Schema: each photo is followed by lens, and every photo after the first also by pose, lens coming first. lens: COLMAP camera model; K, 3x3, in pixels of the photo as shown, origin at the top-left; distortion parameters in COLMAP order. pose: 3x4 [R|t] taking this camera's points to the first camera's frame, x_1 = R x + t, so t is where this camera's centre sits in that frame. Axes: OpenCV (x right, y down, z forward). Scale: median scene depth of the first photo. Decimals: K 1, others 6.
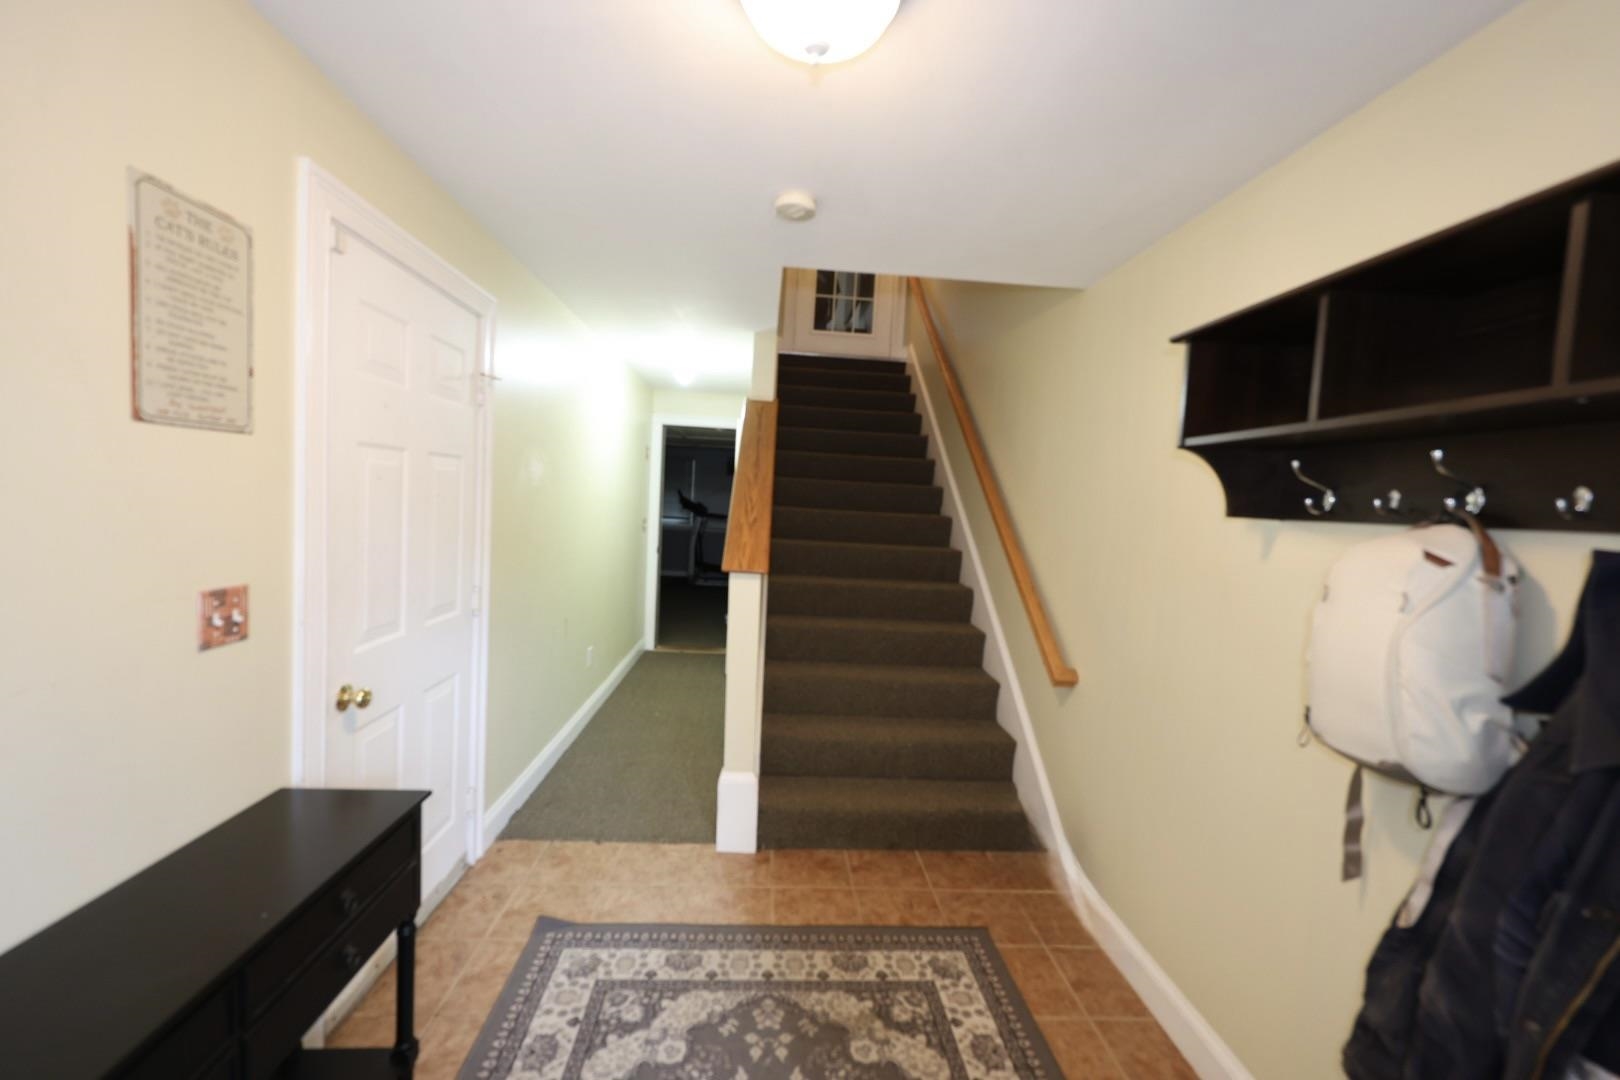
lens RADIAL K [[655.4, 0, 805.7], [0, 655.4, 549.3], [0, 0, 1]] dist [0.000585, 0.000076]
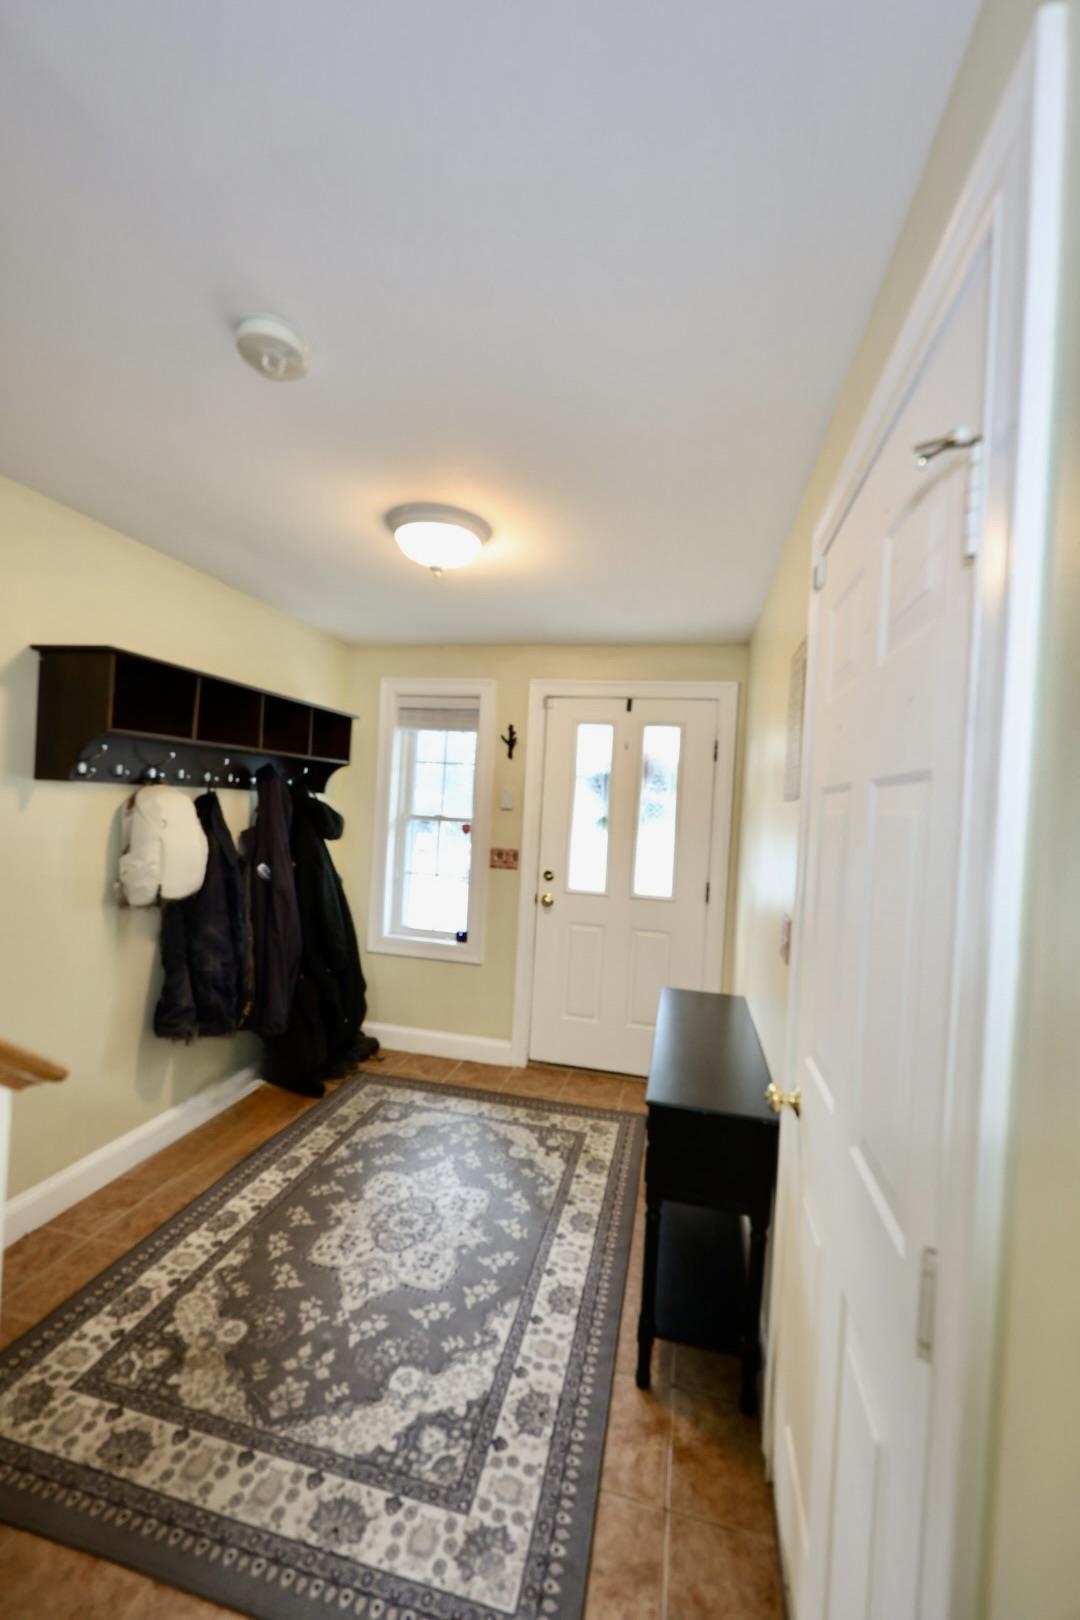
lens RADIAL K [[650.1, 0, 540.0], [0, 650.1, 810.0], [0, 0, 1]] dist [-0.002489, -0.000098]
pose [[-0.953072, -0.108755, 0.282536, -0.533599], [-0.084481, 0.991716, 0.096757, -0.168059], [-0.290718, 0.068348, -0.954364, 1.673162]]
